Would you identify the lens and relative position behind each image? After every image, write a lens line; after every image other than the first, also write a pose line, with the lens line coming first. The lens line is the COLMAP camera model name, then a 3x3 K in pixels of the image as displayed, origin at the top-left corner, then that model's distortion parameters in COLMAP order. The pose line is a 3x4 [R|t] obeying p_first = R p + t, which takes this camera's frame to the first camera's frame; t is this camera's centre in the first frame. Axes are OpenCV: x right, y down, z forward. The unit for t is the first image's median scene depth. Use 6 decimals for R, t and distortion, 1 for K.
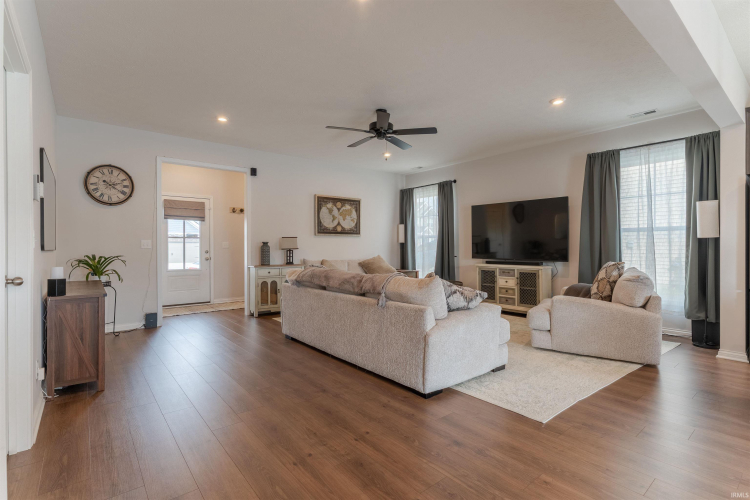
lens RADIAL K [[366.3, 0, 373.6], [0, 366.3, 246.2], [0, 0, 1]] dist [0.002916, 0.000234]
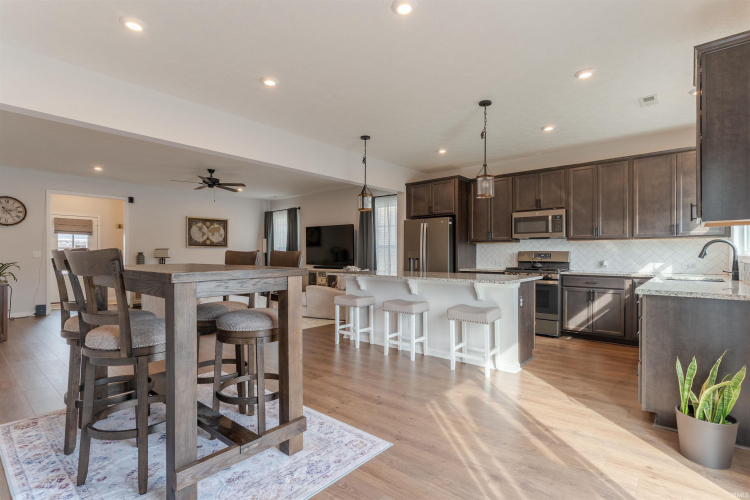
lens RADIAL K [[362.3, 0, 373.9], [0, 362.3, 253.6], [0, 0, 1]] dist [0.002451, 0.000413]
pose [[0.982414, 0.003532, 0.186684, 0.296289], [-0.003412, 0.999994, -0.000968, -0.008966], [-0.186686, 0.000314, 0.982420, -0.463929]]
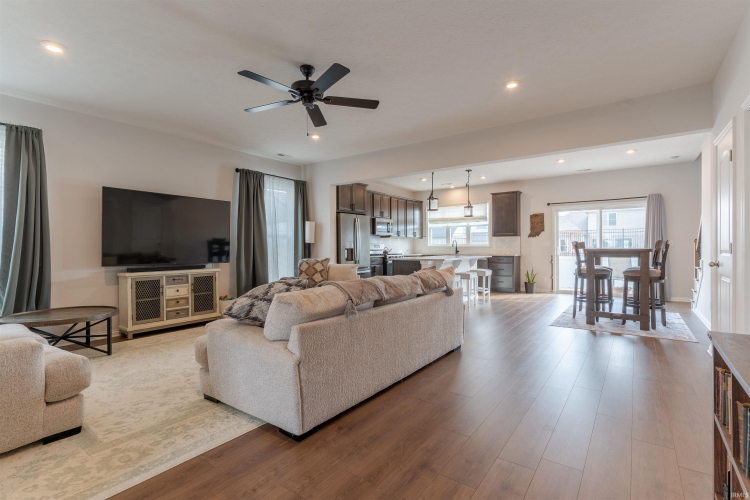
lens RADIAL K [[366.3, 0, 373.6], [0, 366.3, 246.2], [0, 0, 1]] dist [0.002916, 0.000234]
pose [[-0.257346, 0.001214, 0.966319, -0.556337], [-0.001708, 0.999997, -0.001711, -0.003871], [-0.966318, -0.002091, -0.257343, 0.781349]]
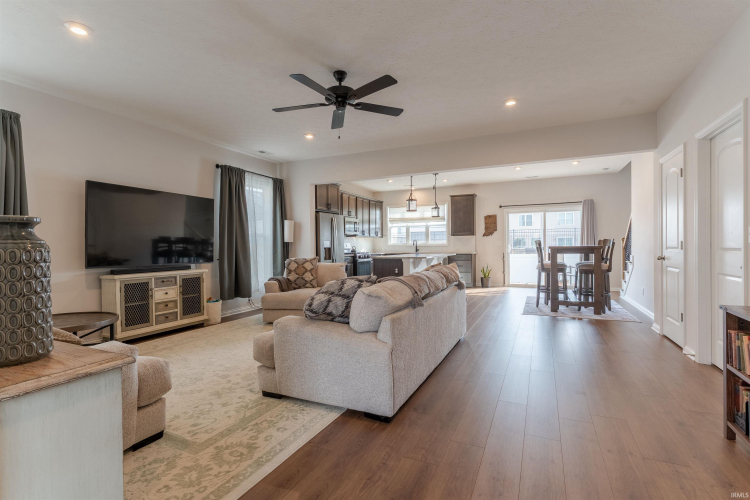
lens RADIAL K [[369.4, 0, 375.5], [0, 369.4, 246.2], [0, 0, 1]] dist [0.000879, 0.000393]
pose [[-0.443101, 0.000504, 0.896471, -0.540263], [0.002935, 0.999995, 0.000889, -0.003084], [-0.896467, 0.003025, -0.443101, 0.945994]]
